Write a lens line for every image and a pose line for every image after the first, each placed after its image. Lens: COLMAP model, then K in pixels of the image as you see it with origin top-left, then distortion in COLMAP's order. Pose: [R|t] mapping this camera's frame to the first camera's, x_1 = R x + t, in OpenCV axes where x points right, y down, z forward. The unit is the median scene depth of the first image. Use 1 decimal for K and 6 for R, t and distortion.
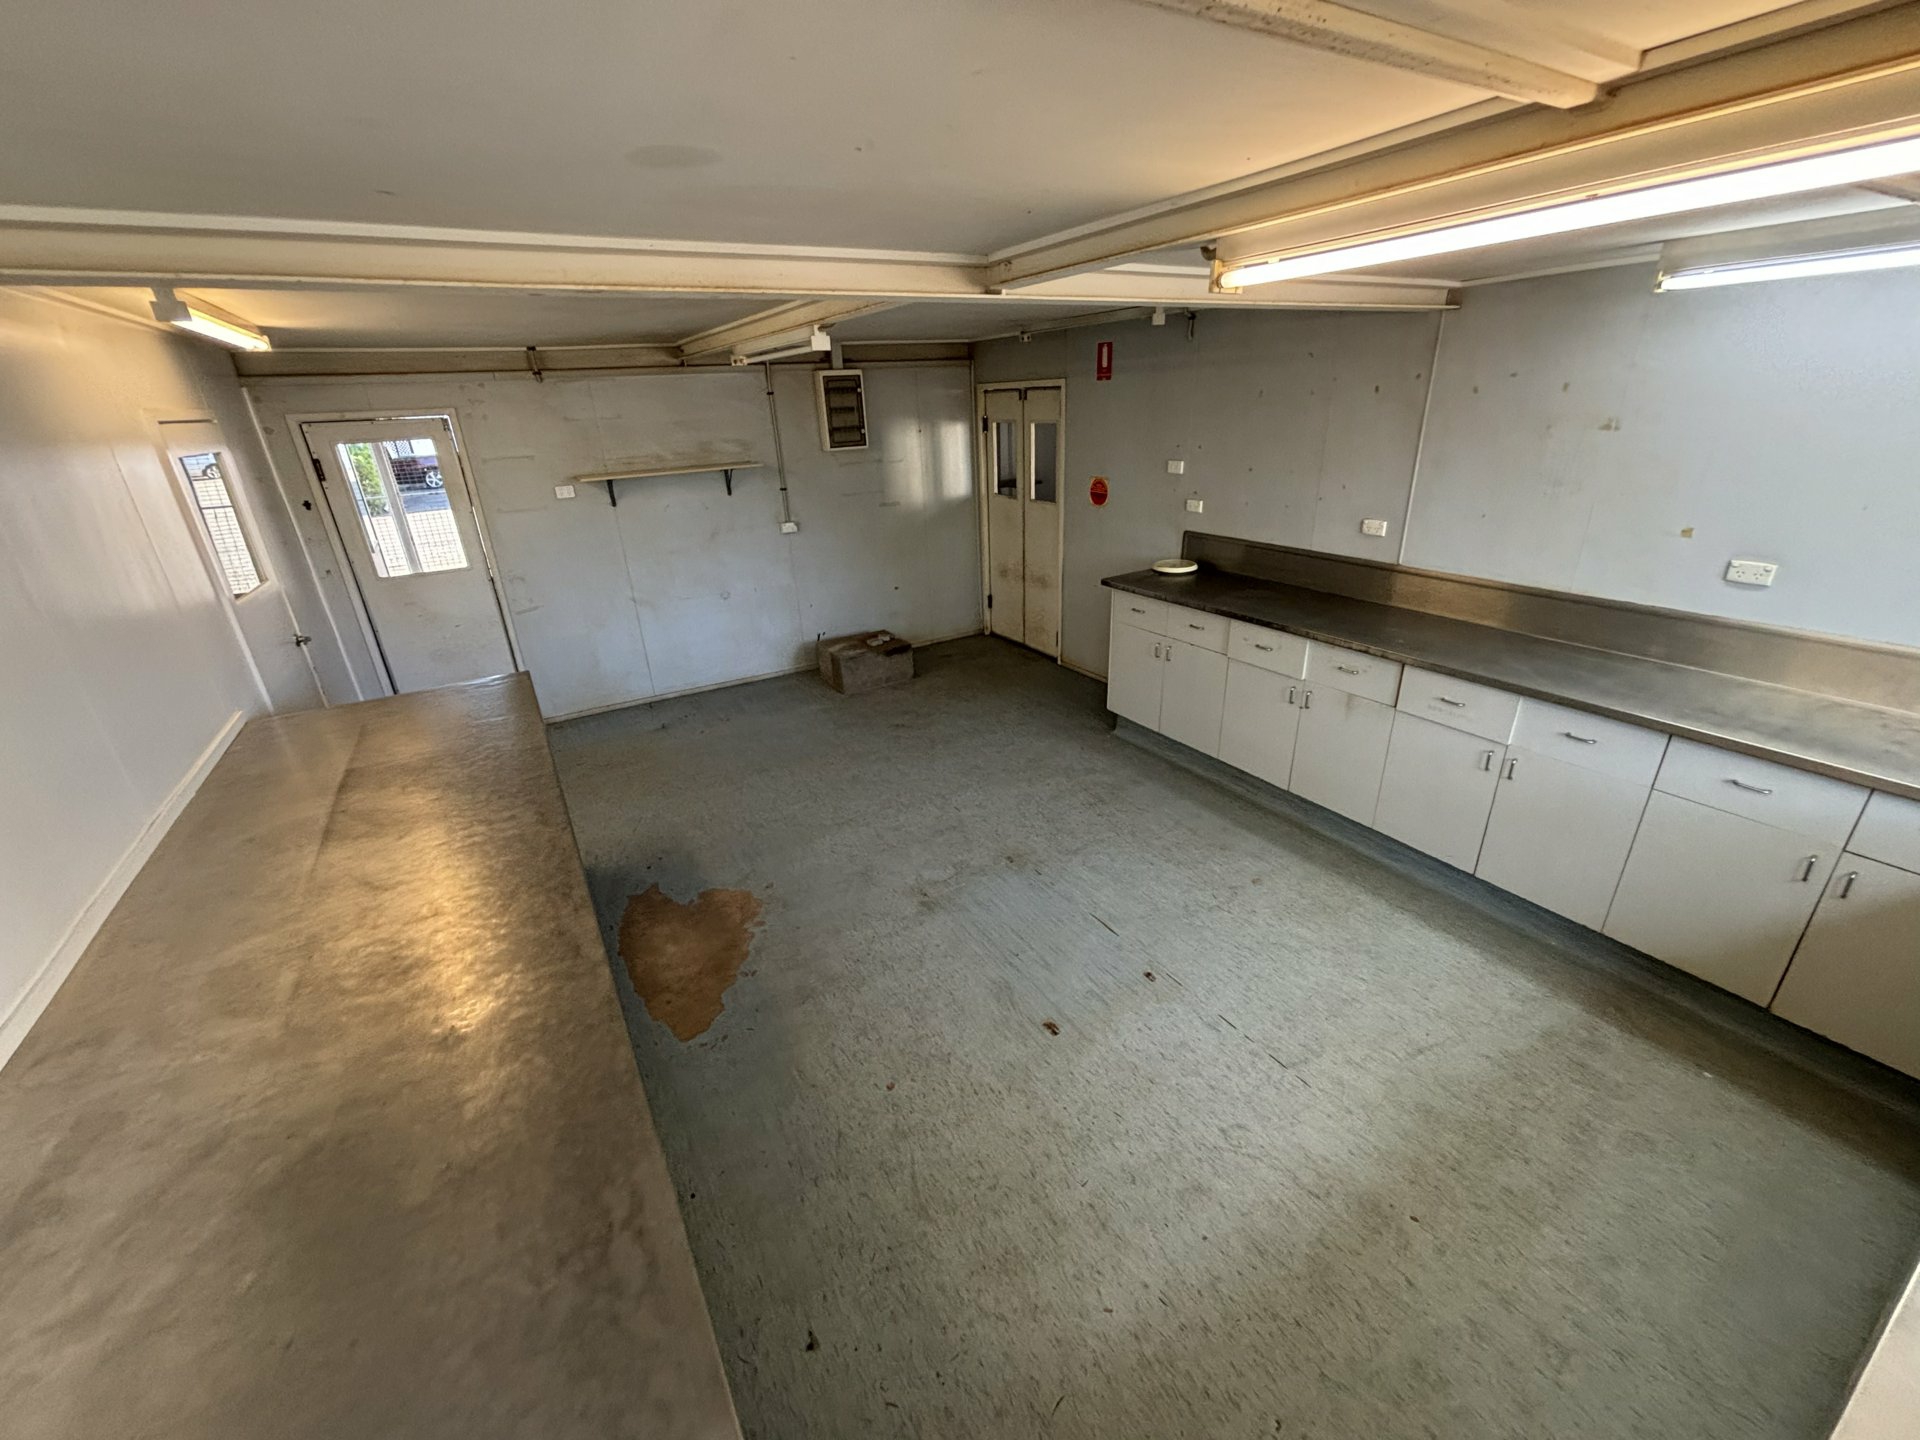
lens RADIAL K [[772.7, 0, 963.6], [0, 772.7, 721.0], [0, 0, 1]] dist [0.007218, -0.000084]
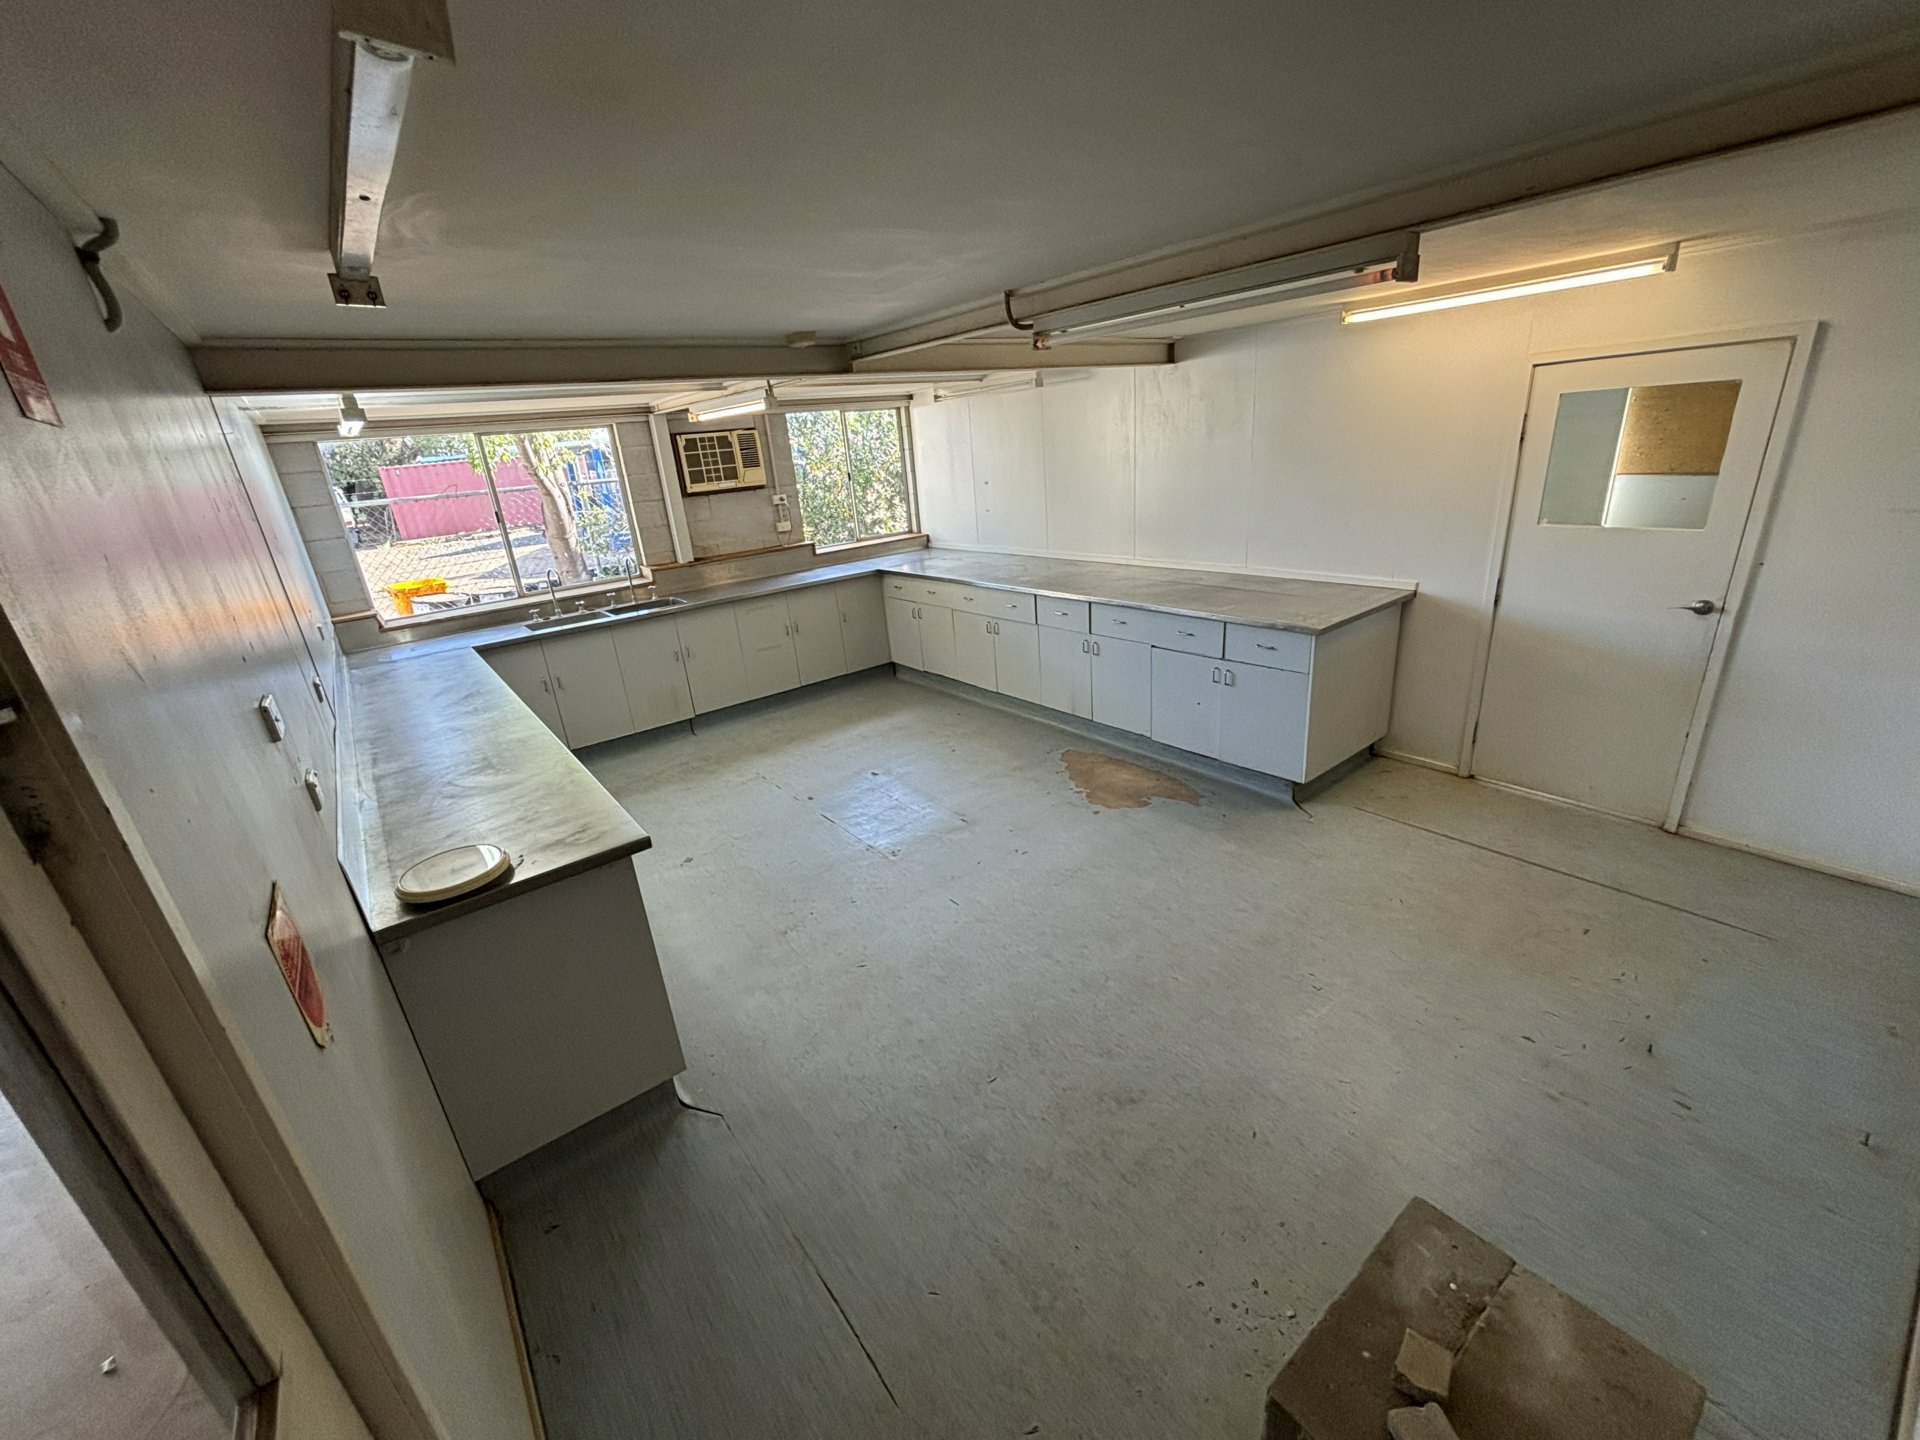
lens RADIAL K [[772.7, 0, 957.9], [0, 772.7, 724.8], [0, 0, 1]] dist [0.007218, -0.000084]
pose [[-0.985646, 0.153608, -0.070054, 0.022811], [0.063864, 0.723344, 0.687528, -0.802853], [0.156282, 0.673186, -0.722770, 1.949288]]
